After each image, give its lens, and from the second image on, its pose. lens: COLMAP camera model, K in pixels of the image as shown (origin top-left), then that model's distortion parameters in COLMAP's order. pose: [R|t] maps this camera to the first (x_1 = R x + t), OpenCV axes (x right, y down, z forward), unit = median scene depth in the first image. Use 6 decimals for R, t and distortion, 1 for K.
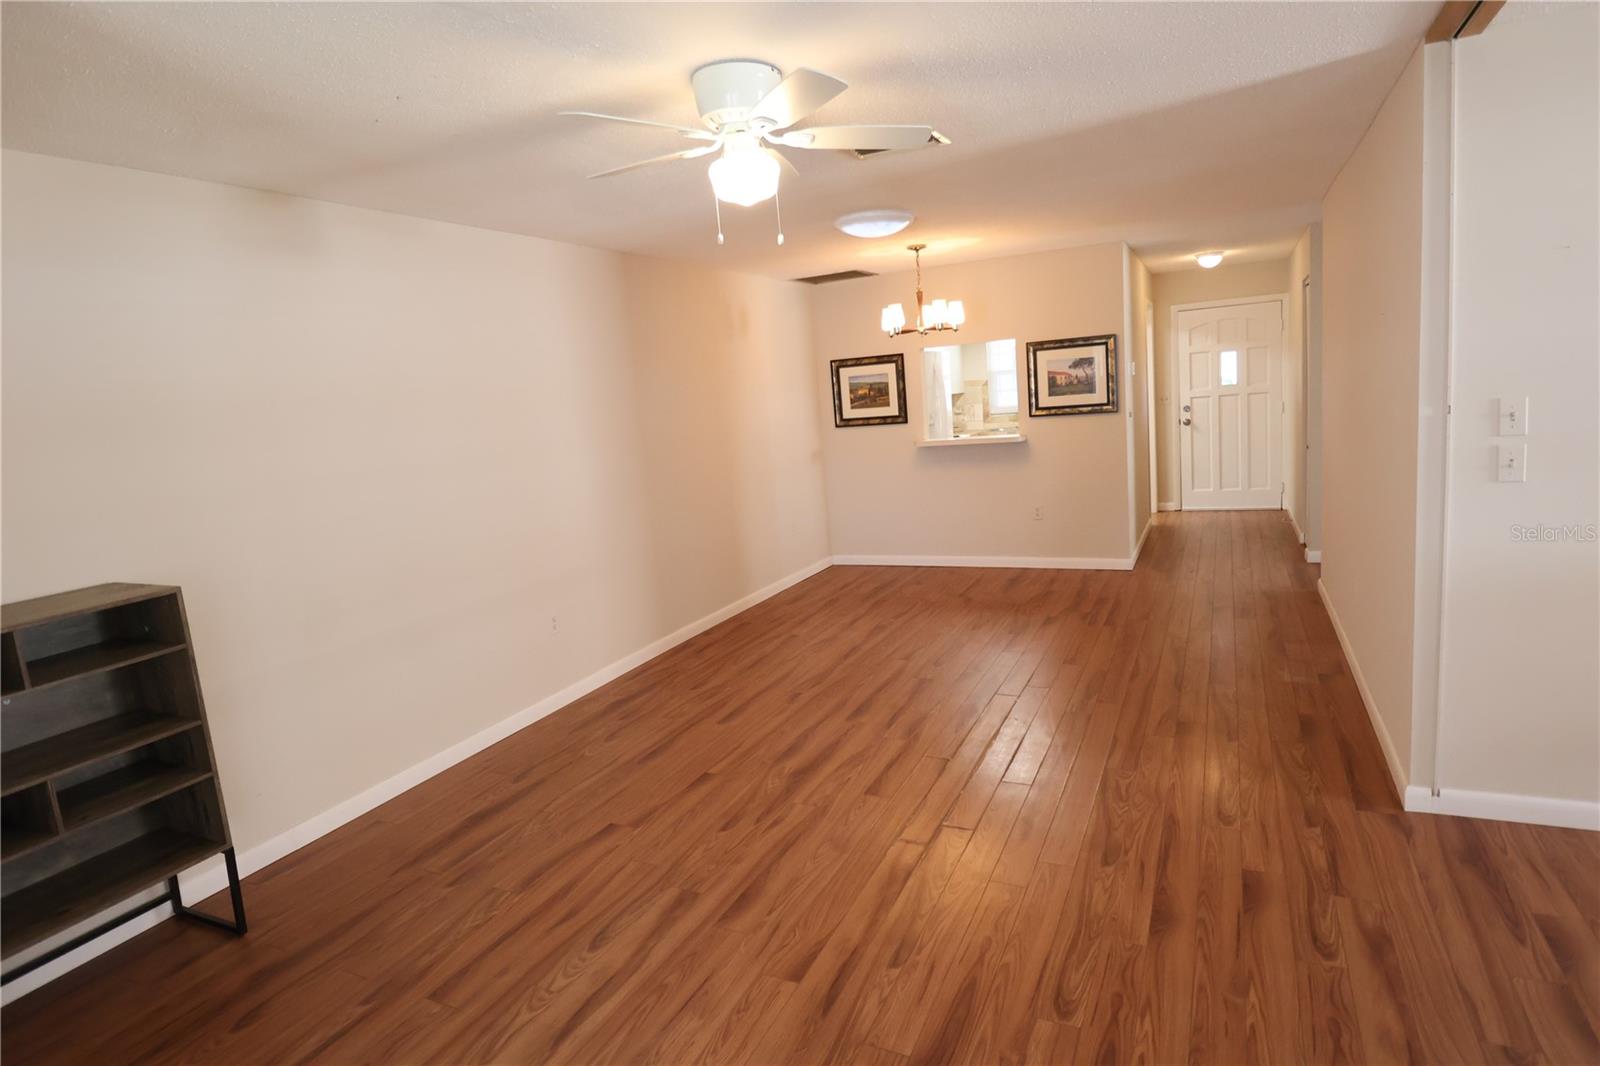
lens RADIAL K [[857.3, 0, 803.0], [0, 857.3, 521.9], [0, 0, 1]] dist [-0.019708, -0.000088]
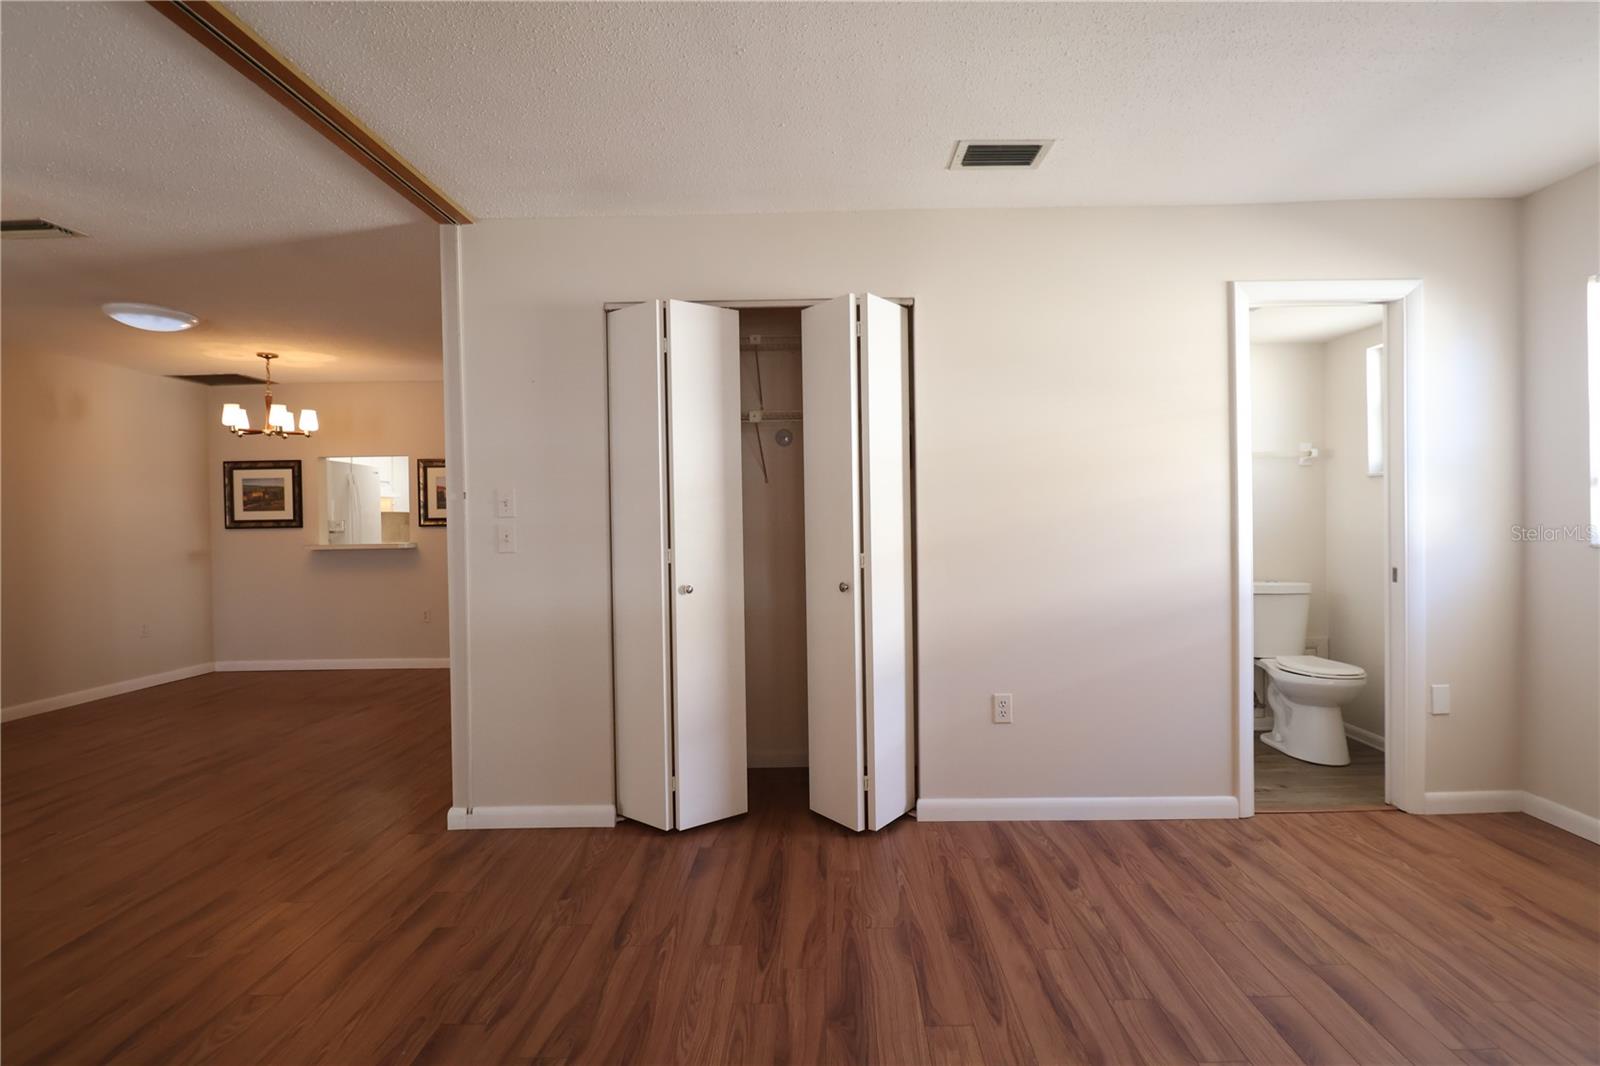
lens RADIAL K [[790.6, 0, 822.4], [0, 790.6, 525.6], [0, 0, 1]] dist [0.020494, -0.020084]
pose [[0.898996, 0.062698, 0.433445, 0.270259], [0.009287, 0.986748, -0.161995, 0.041899], [-0.437858, 0.149658, 0.886500, -0.112778]]
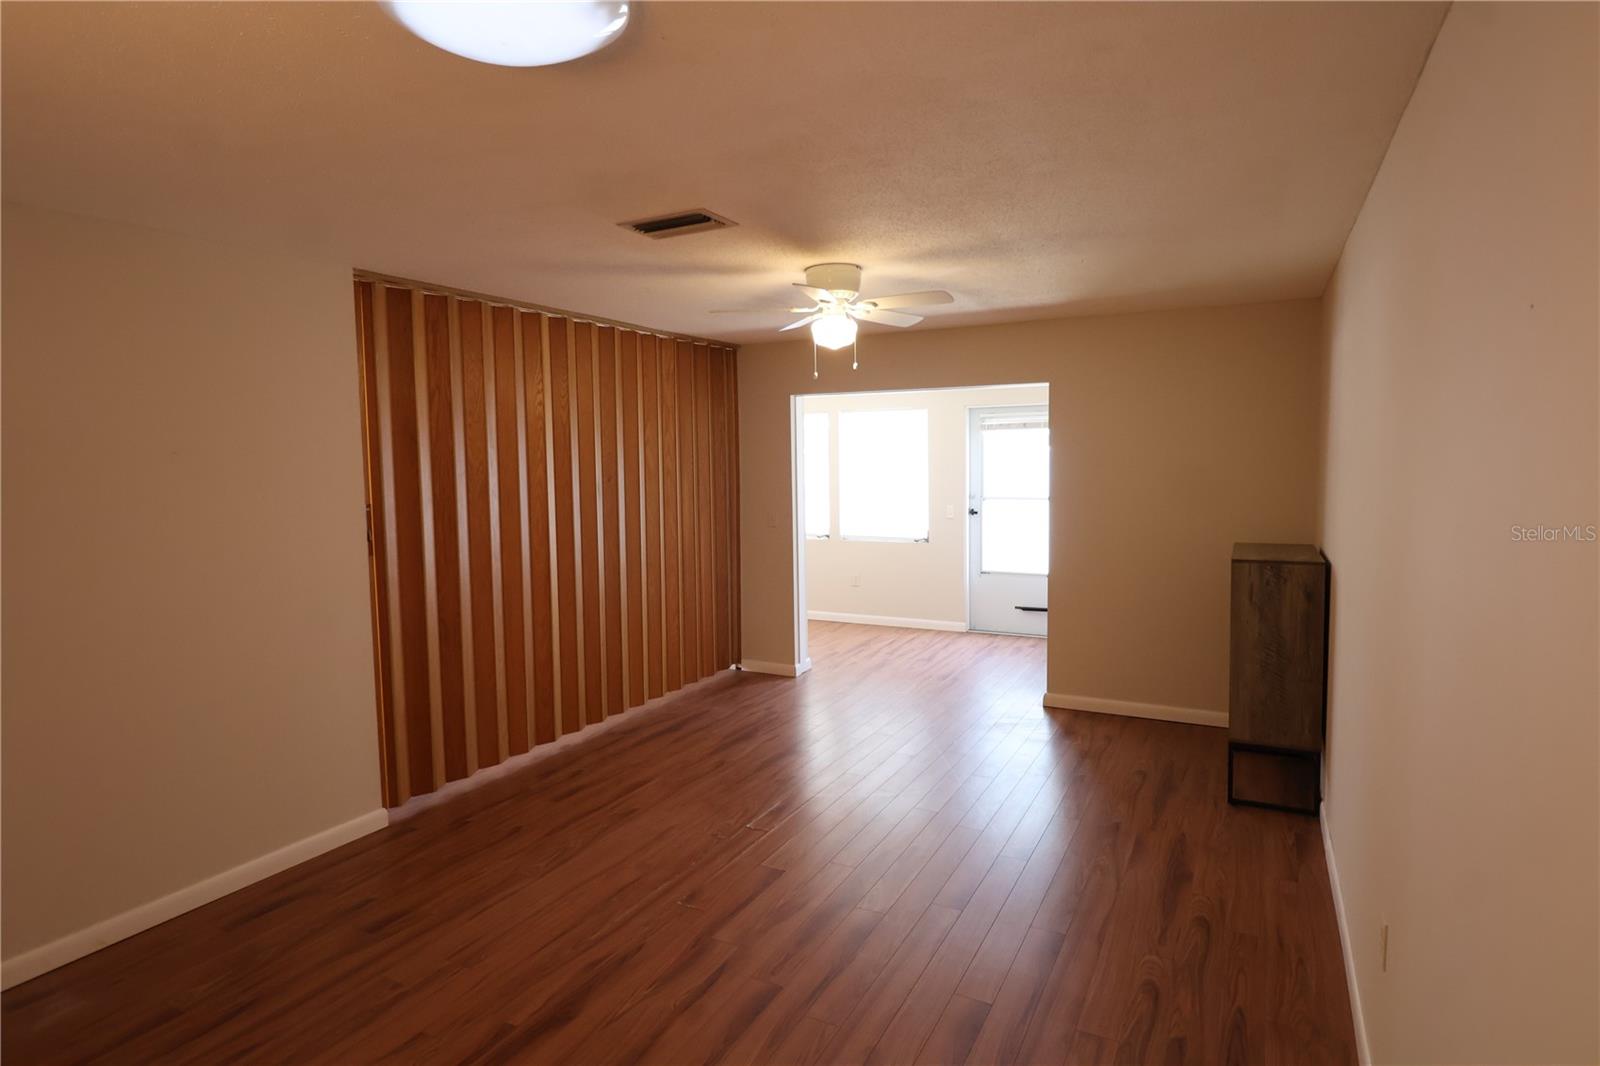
lens RADIAL K [[857.3, 0, 803.0], [0, 857.3, 521.9], [0, 0, 1]] dist [-0.019708, -0.000088]
pose [[-0.994538, 0.094174, 0.044996, -0.016607], [0.101878, 0.969598, 0.222488, -0.141175], [-0.022675, 0.225857, -0.973897, 0.870763]]
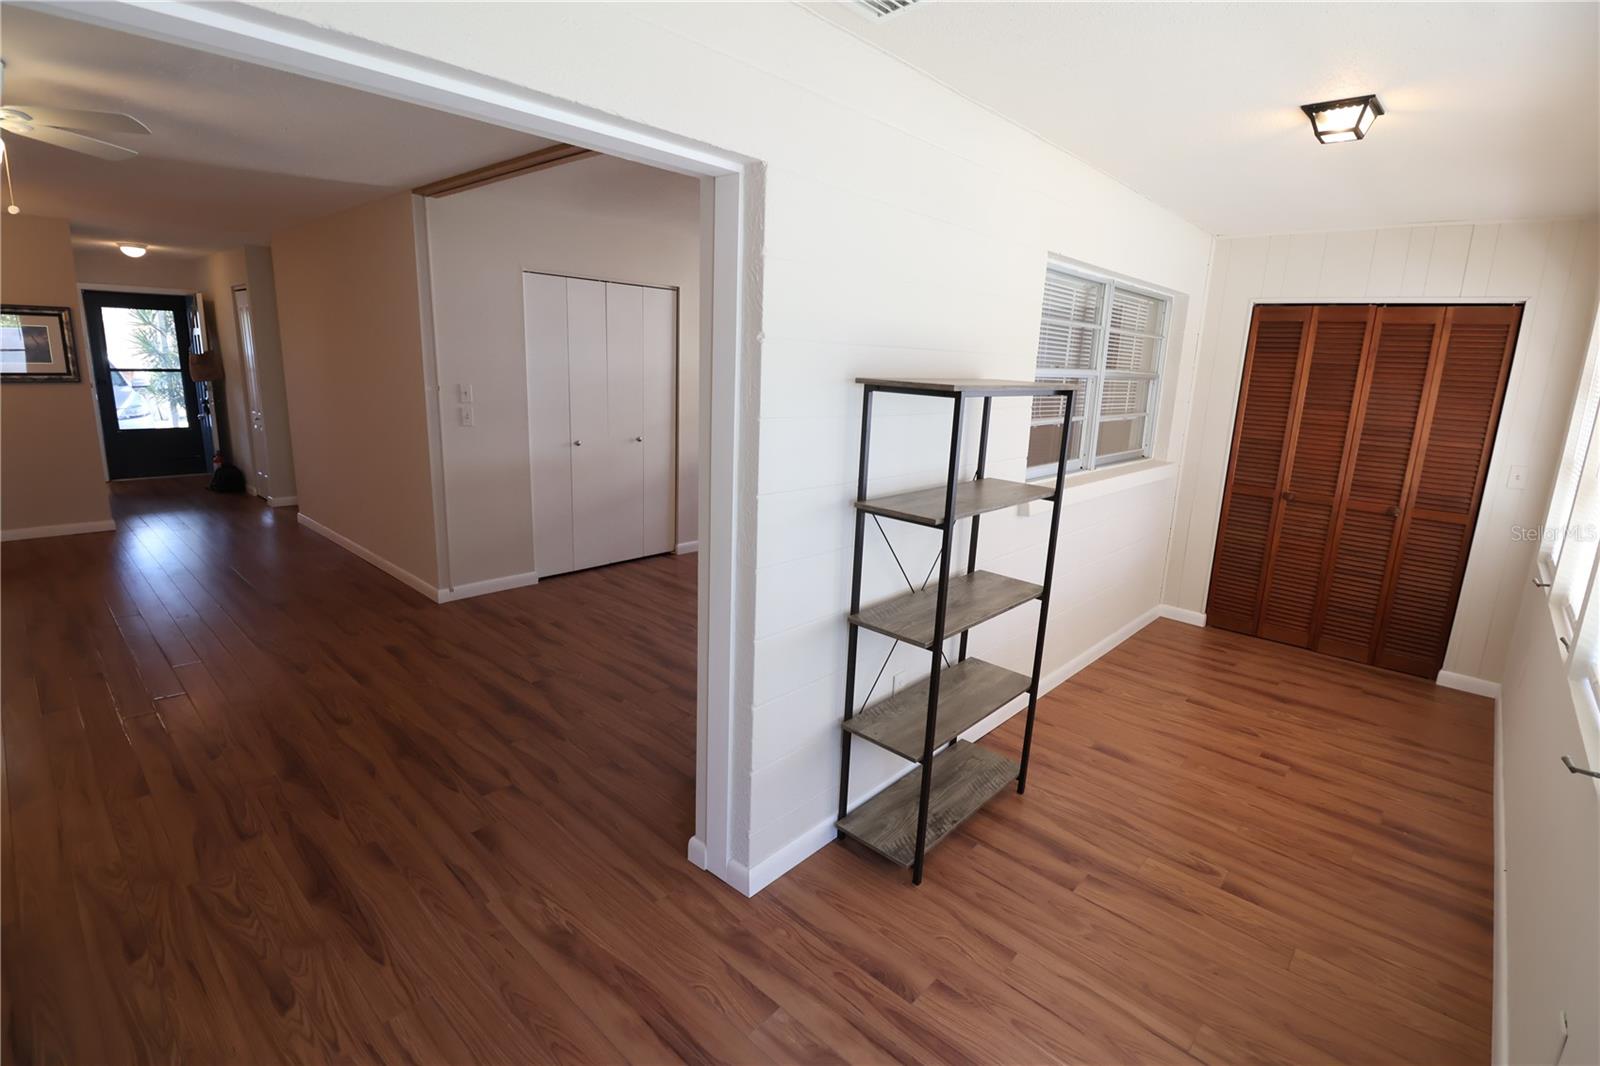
lens RADIAL K [[735.4, 0, 809.5], [0, 735.4, 513.5], [0, 0, 1]] dist [0.002133, -0.014357]
pose [[0.274929, -0.101569, 0.956085, -0.237659], [0.082787, 0.993212, 0.081707, 0.031581], [-0.957894, 0.056688, 0.281471, -0.100160]]
